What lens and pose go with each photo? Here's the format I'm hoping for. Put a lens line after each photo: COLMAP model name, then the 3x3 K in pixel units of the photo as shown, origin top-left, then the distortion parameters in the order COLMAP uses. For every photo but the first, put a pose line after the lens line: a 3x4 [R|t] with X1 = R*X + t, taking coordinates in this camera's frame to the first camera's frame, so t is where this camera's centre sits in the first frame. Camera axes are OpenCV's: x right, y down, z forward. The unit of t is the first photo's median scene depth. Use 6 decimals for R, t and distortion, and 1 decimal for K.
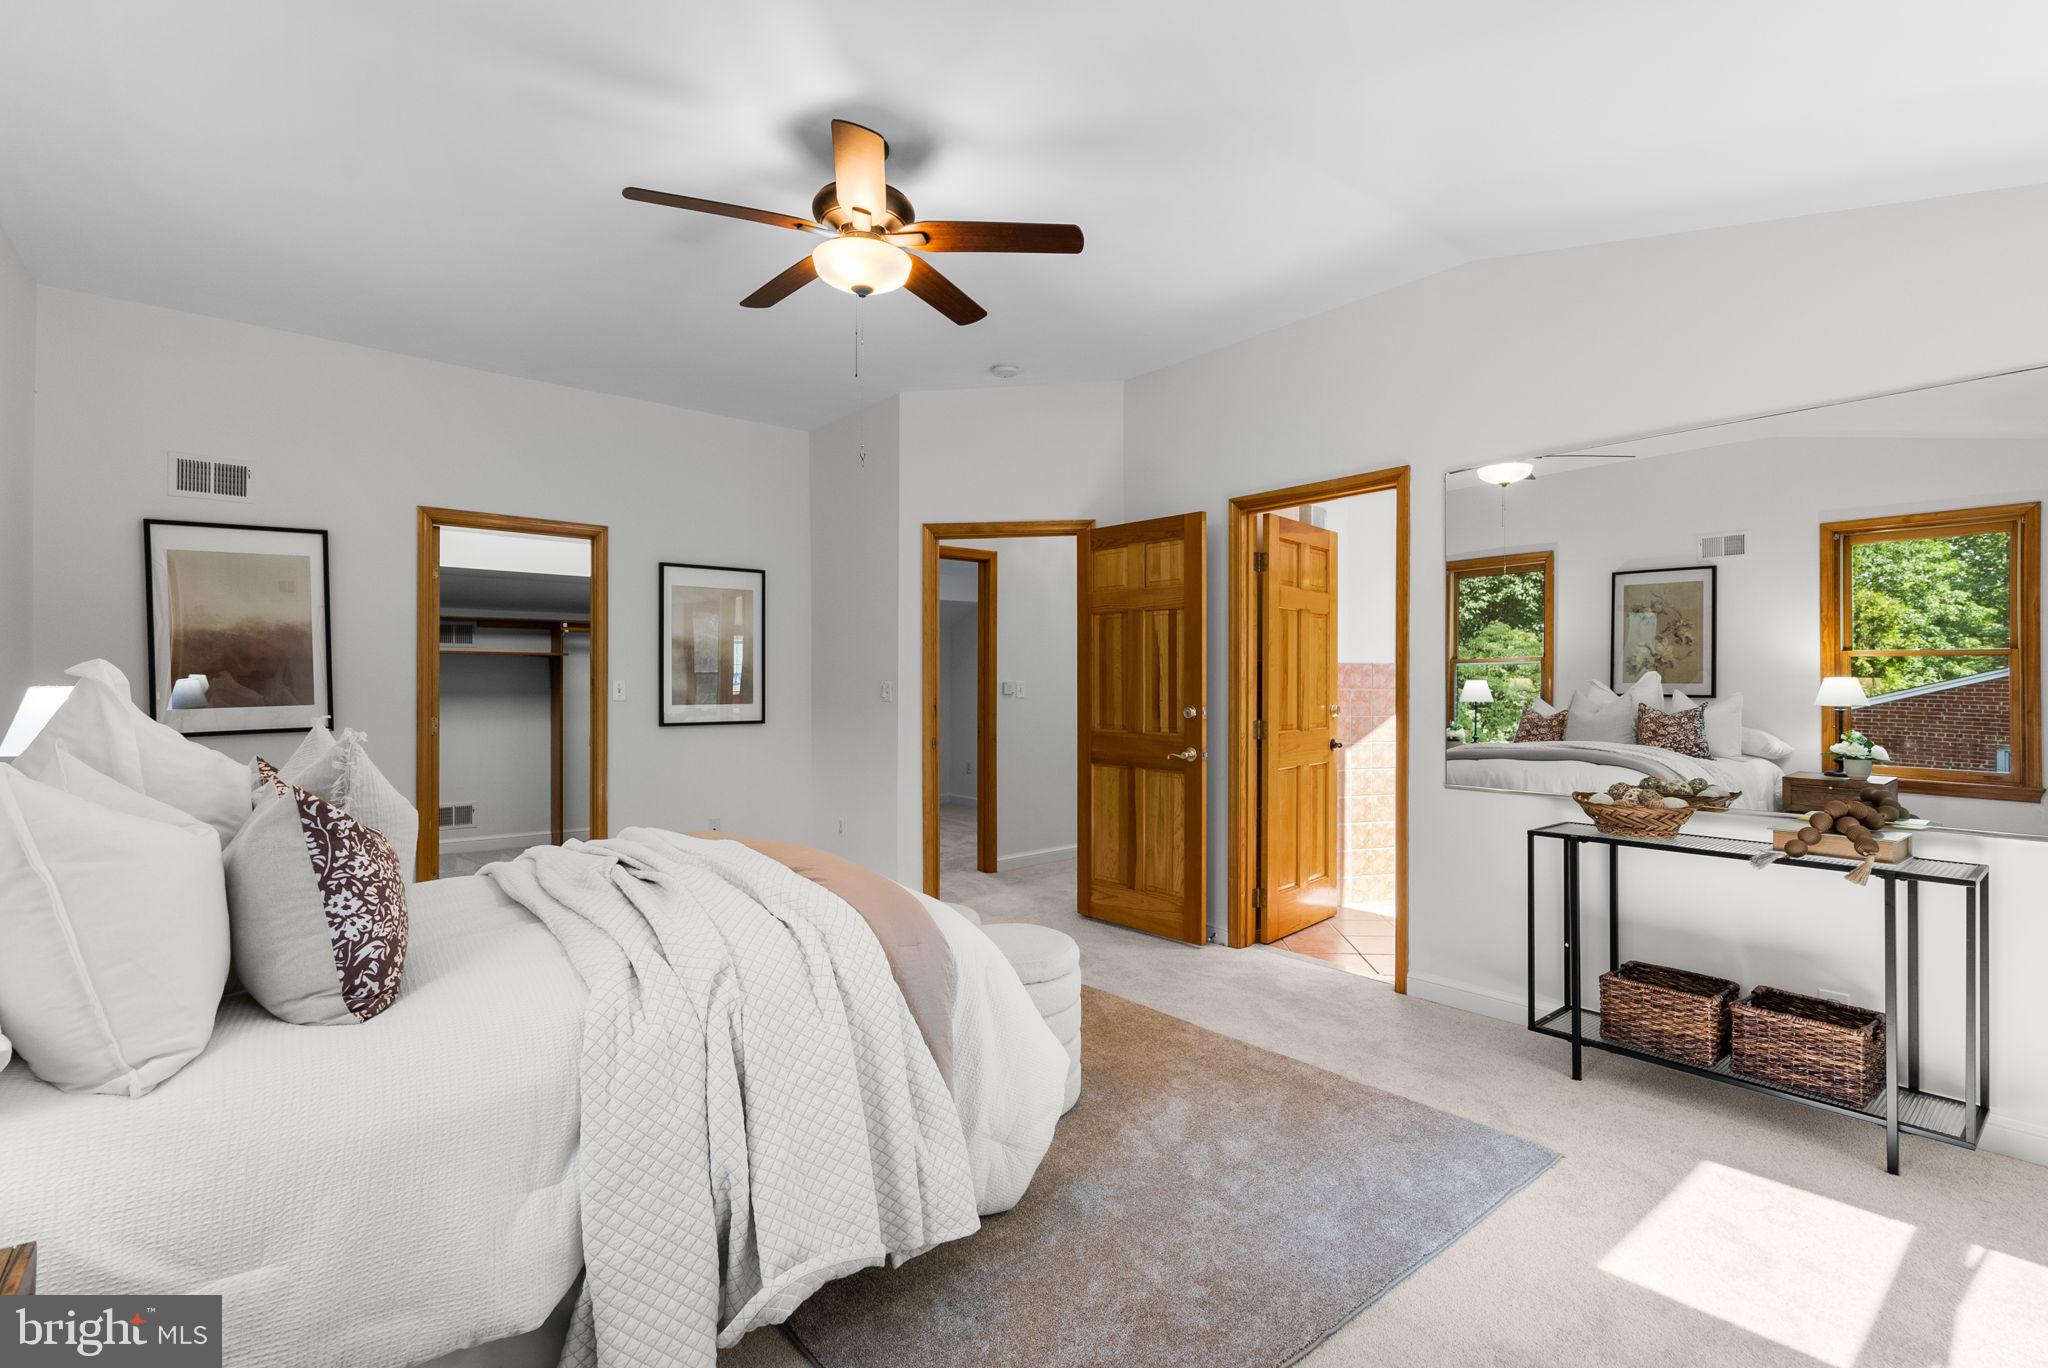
lens RADIAL K [[944.1, 0, 1018.7], [0, 944.1, 681.2], [0, 0, 1]] dist [0.004120, 0.000396]
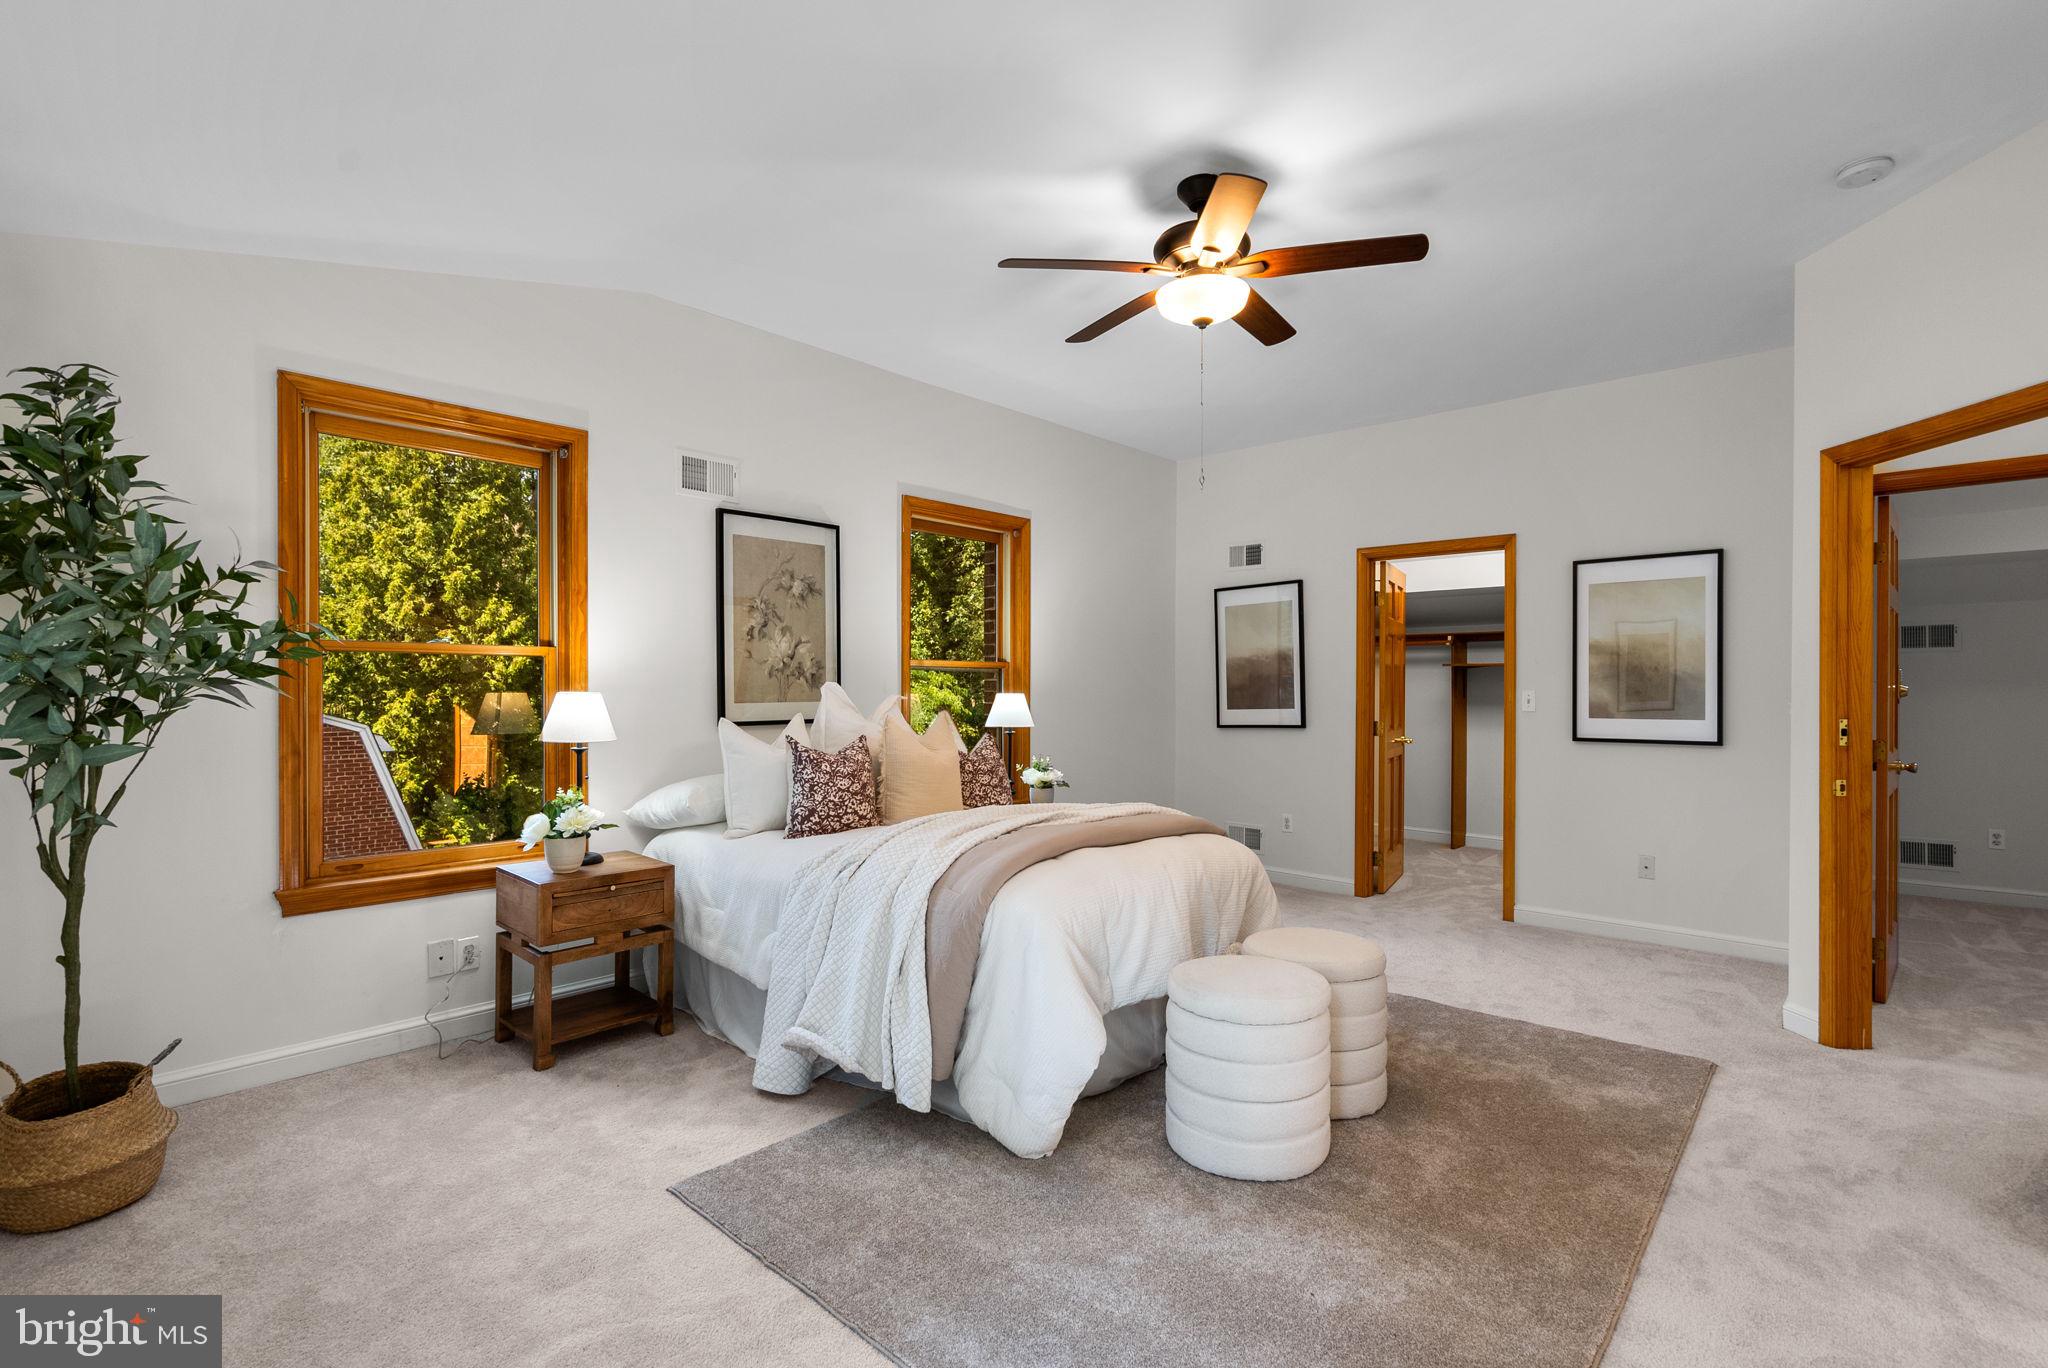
lens RADIAL K [[944.1, 0, 1019.0], [0, 944.1, 692.2], [0, 0, 1]] dist [0.004120, 0.000396]
pose [[0.131717, 0.001260, -0.991287, 0.473062], [-0.000950, 0.999999, 0.001144, 0.000454], [0.991287, 0.000791, 0.131718, 0.361653]]
